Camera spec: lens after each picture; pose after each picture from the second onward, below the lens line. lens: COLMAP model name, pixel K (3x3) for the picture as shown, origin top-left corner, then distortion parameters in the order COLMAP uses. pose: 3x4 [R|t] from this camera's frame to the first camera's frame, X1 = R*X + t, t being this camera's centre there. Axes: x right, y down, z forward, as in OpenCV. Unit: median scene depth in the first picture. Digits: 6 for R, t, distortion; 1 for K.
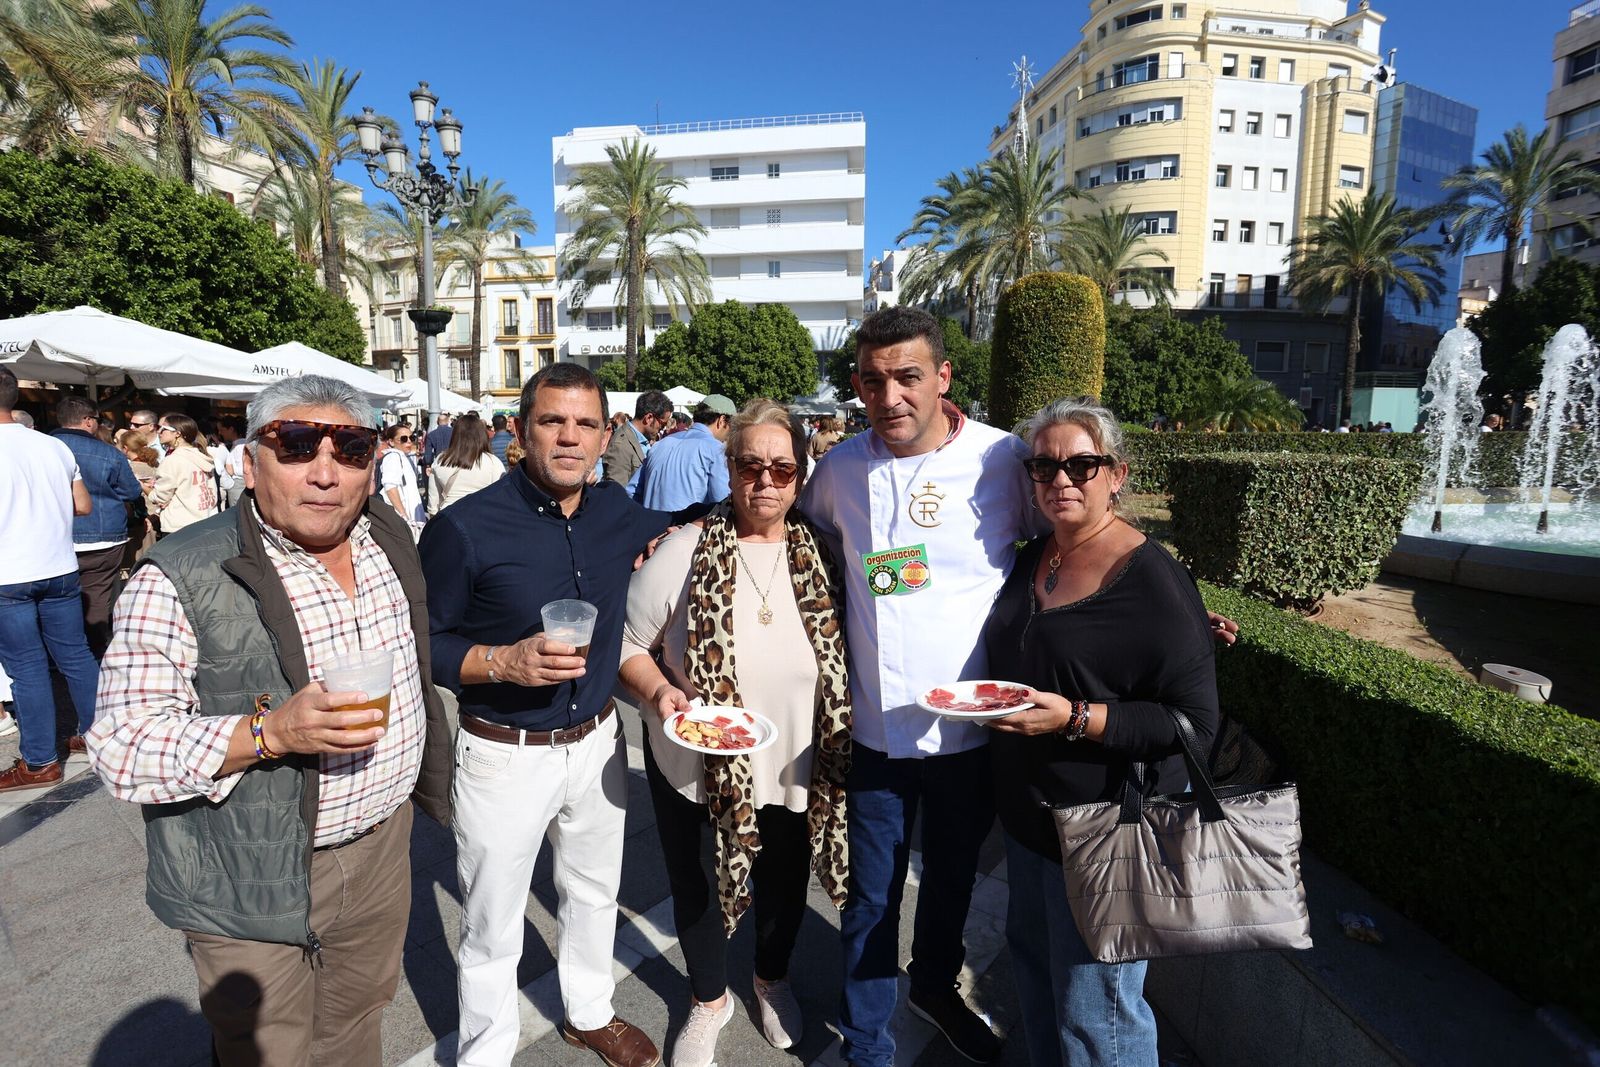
lens RADIAL K [[802.5, 0, 800.0], [0, 802.5, 533.5], [0, 0, 1]] dist [-0.062079, 0.028207]
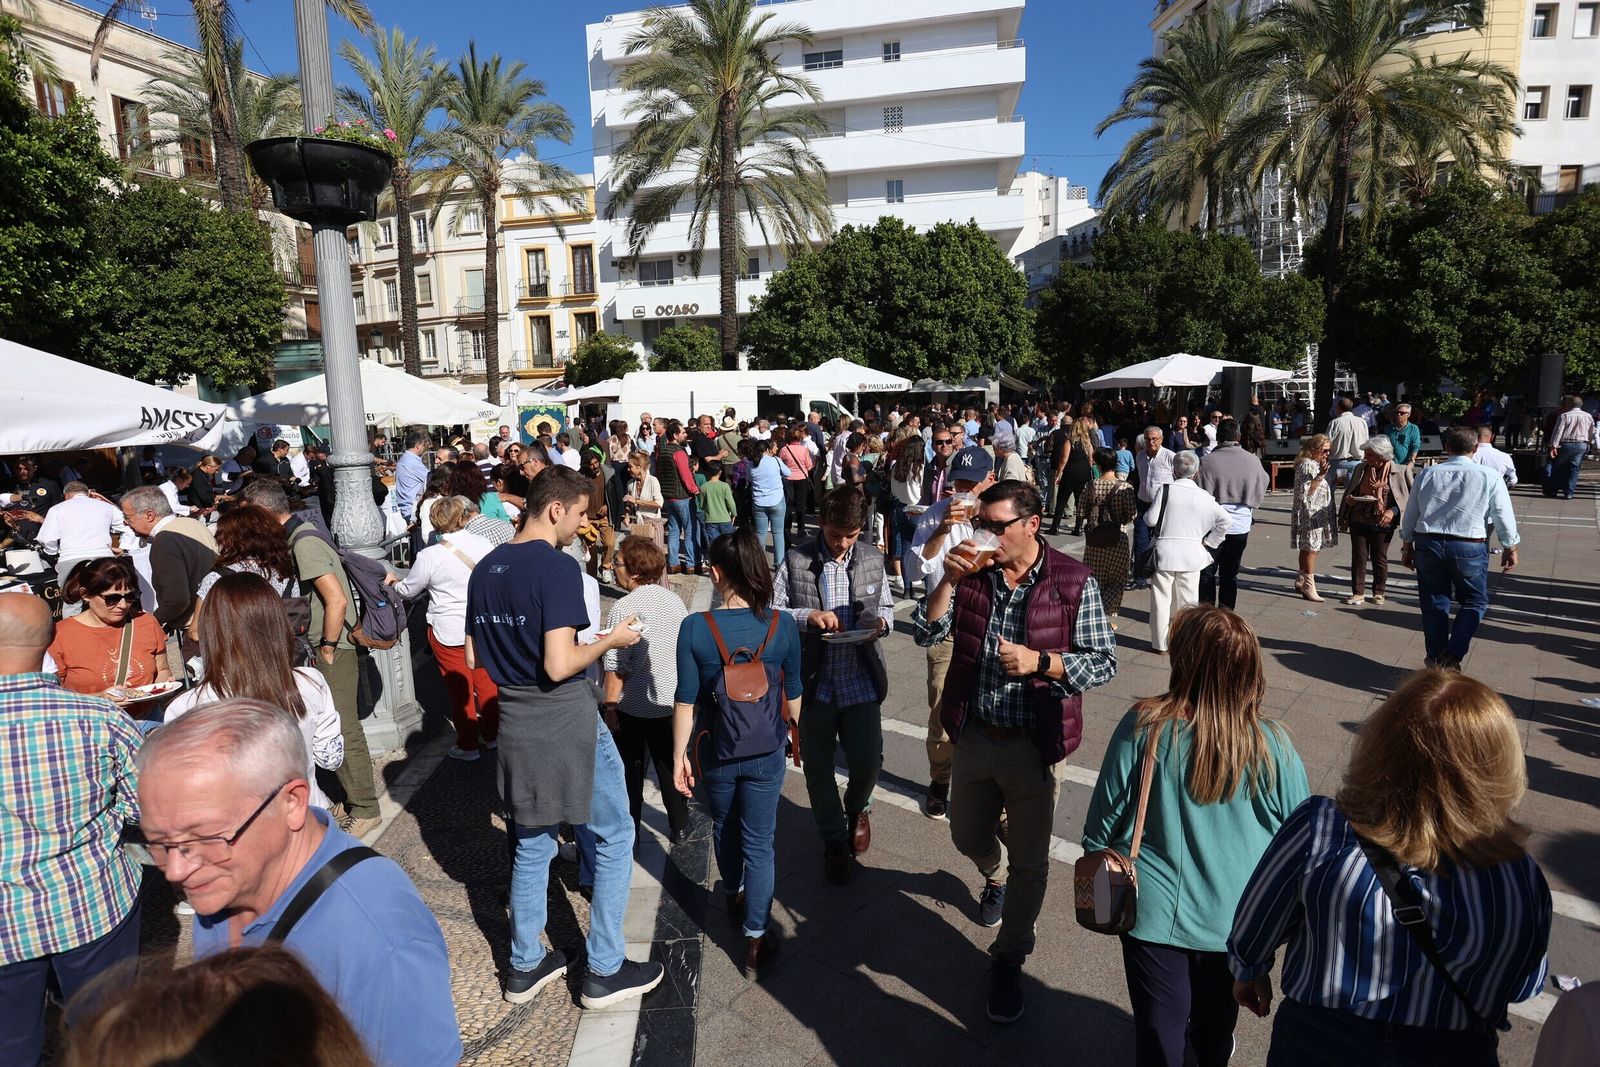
lens RADIAL K [[897.6, 0, 800.0], [0, 897.6, 533.5], [0, 0, 1]] dist [-0.041528, 0.027325]
pose [[0.997556, -0.022191, -0.066253, -0.072364], [0.023267, 0.999609, 0.015513, -0.036200], [0.065883, -0.017017, 0.997682, 0.185297]]
